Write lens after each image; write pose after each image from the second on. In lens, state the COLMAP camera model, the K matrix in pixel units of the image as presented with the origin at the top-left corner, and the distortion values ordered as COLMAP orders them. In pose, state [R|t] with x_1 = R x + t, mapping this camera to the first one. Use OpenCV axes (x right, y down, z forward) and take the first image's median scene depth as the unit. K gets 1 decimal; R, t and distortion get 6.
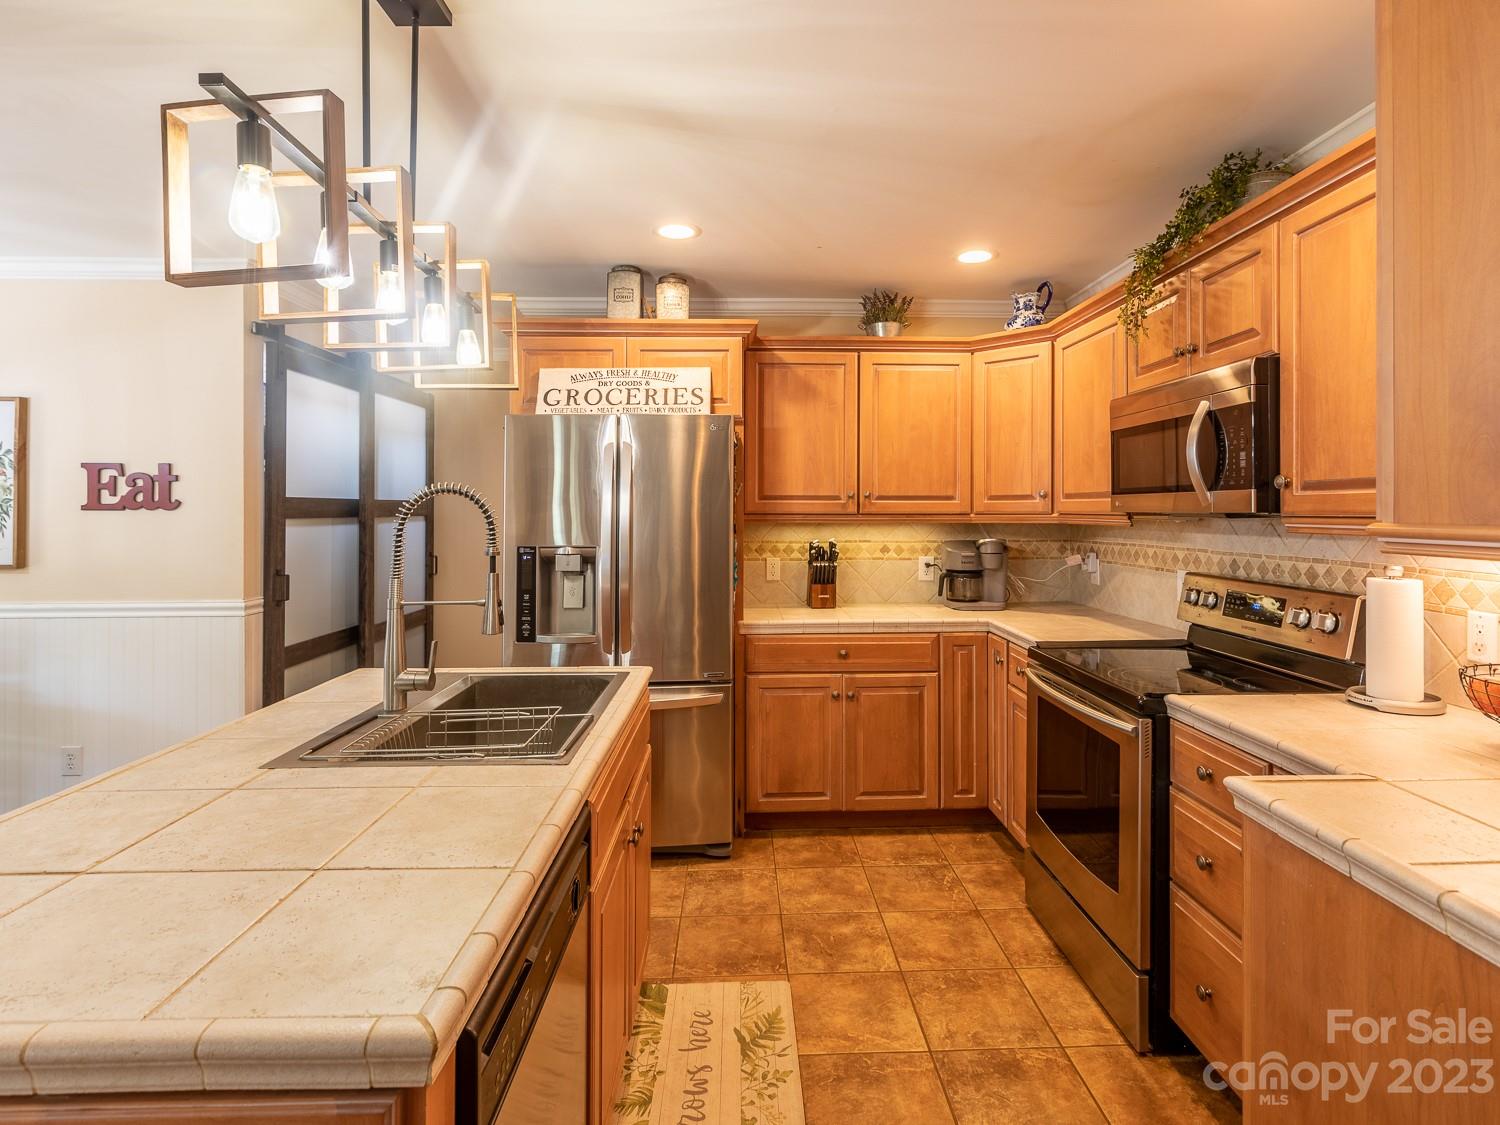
lens RADIAL K [[751.6, 0, 750.0], [0, 751.6, 508.6], [0, 0, 1]] dist [0.003366, 0.000498]
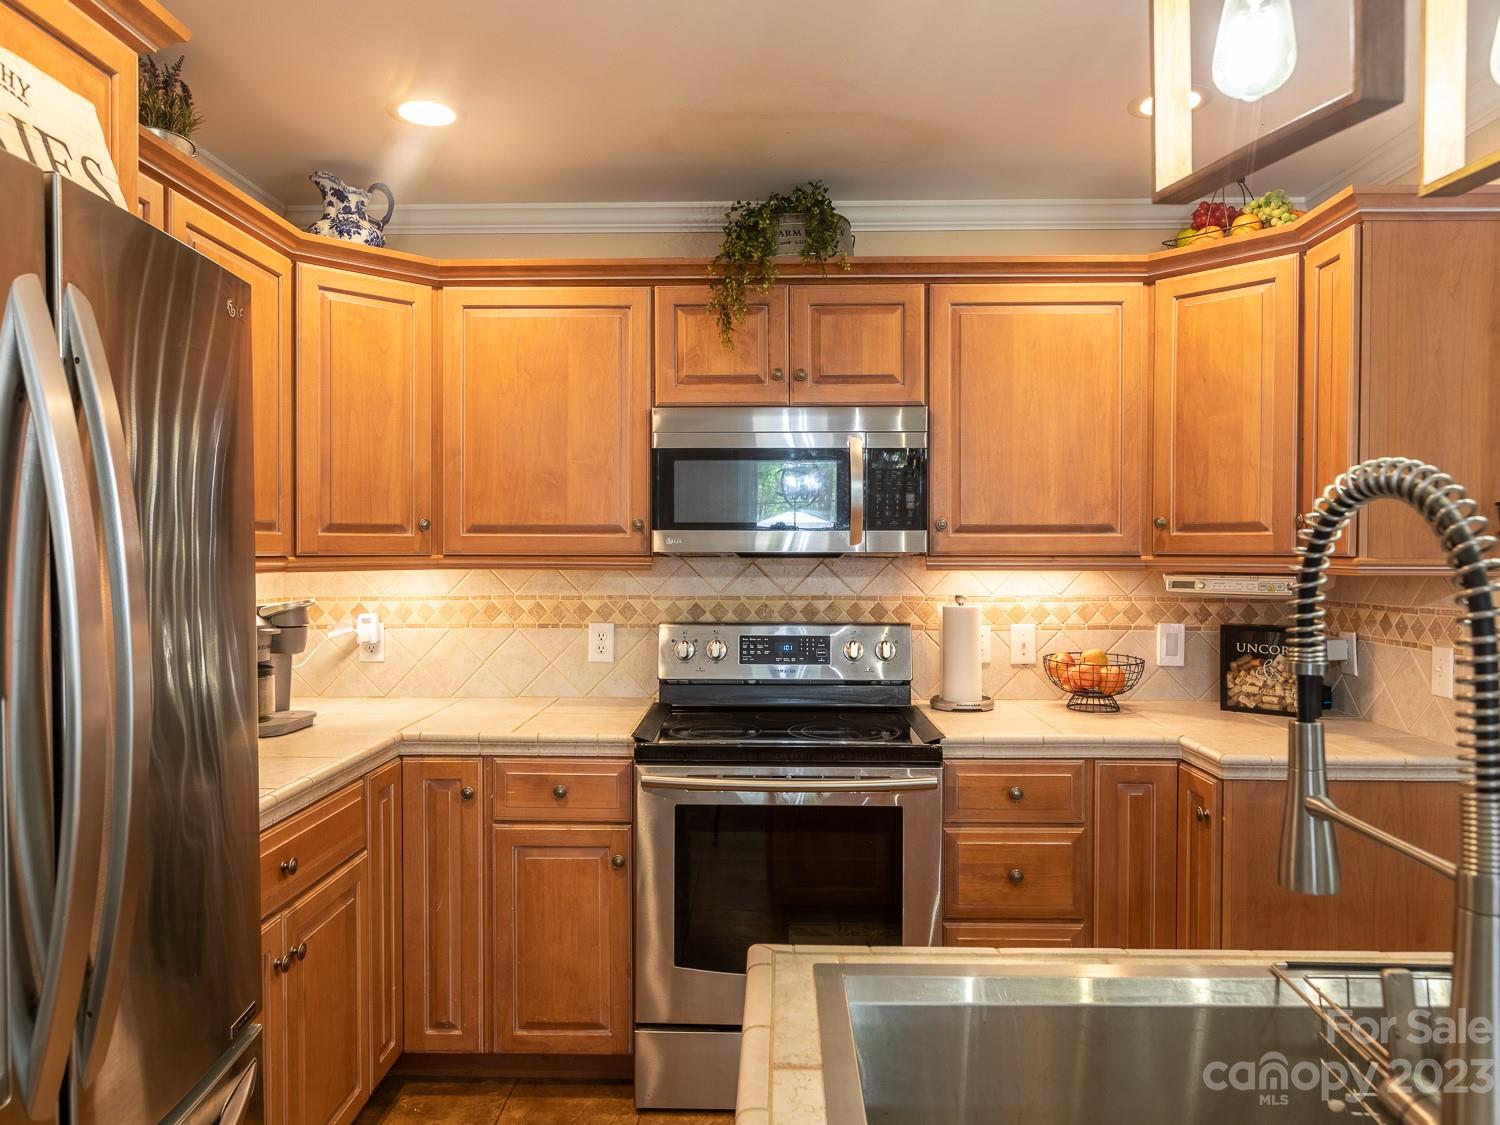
lens RADIAL K [[1029.1, 0, 746.4], [0, 1029.1, 557.2], [0, 0, 1]] dist [-0.007470, 0.002304]
pose [[0.061335, -0.004565, 0.998107, -0.598791], [-0.003725, 0.999982, 0.004803, 0.004909], [-0.998110, -0.004012, 0.061317, 0.869095]]
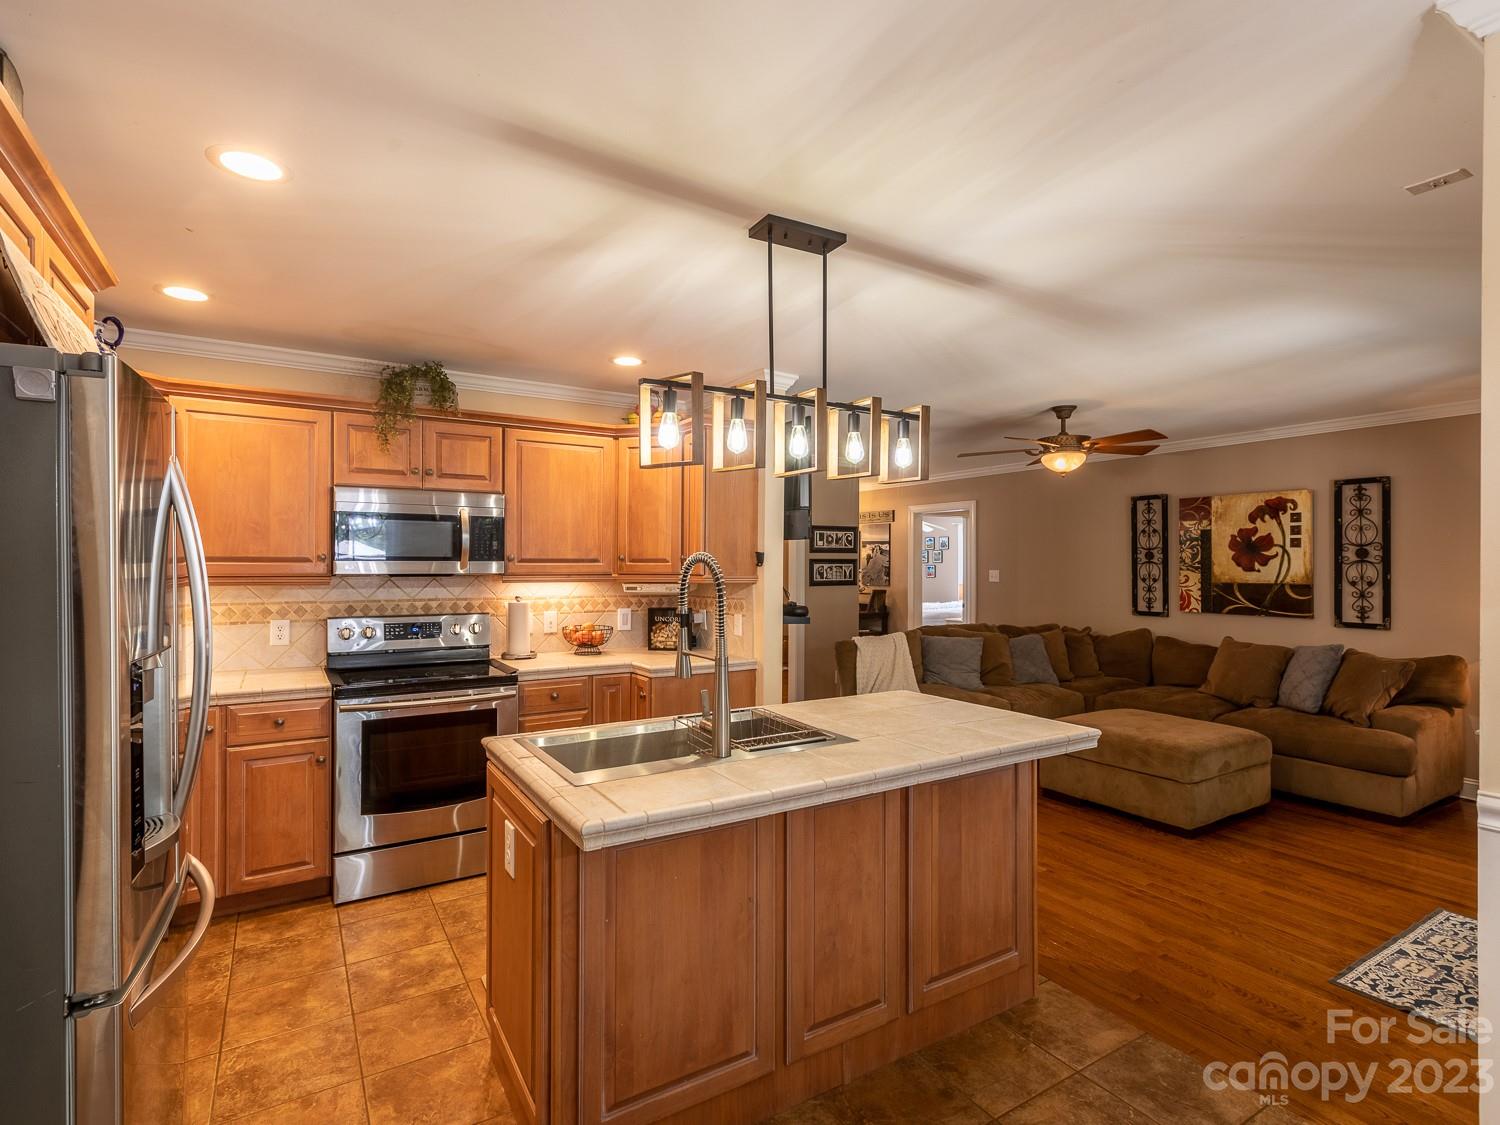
lens RADIAL K [[751.6, 0, 748.7], [0, 751.6, 559.2], [0, 0, 1]] dist [0.003366, 0.000498]
pose [[-0.496287, 0.011002, 0.868089, -1.020939], [-0.001795, 0.999905, -0.013699, -0.004094], [-0.868156, -0.008357, -0.496220, 1.061706]]
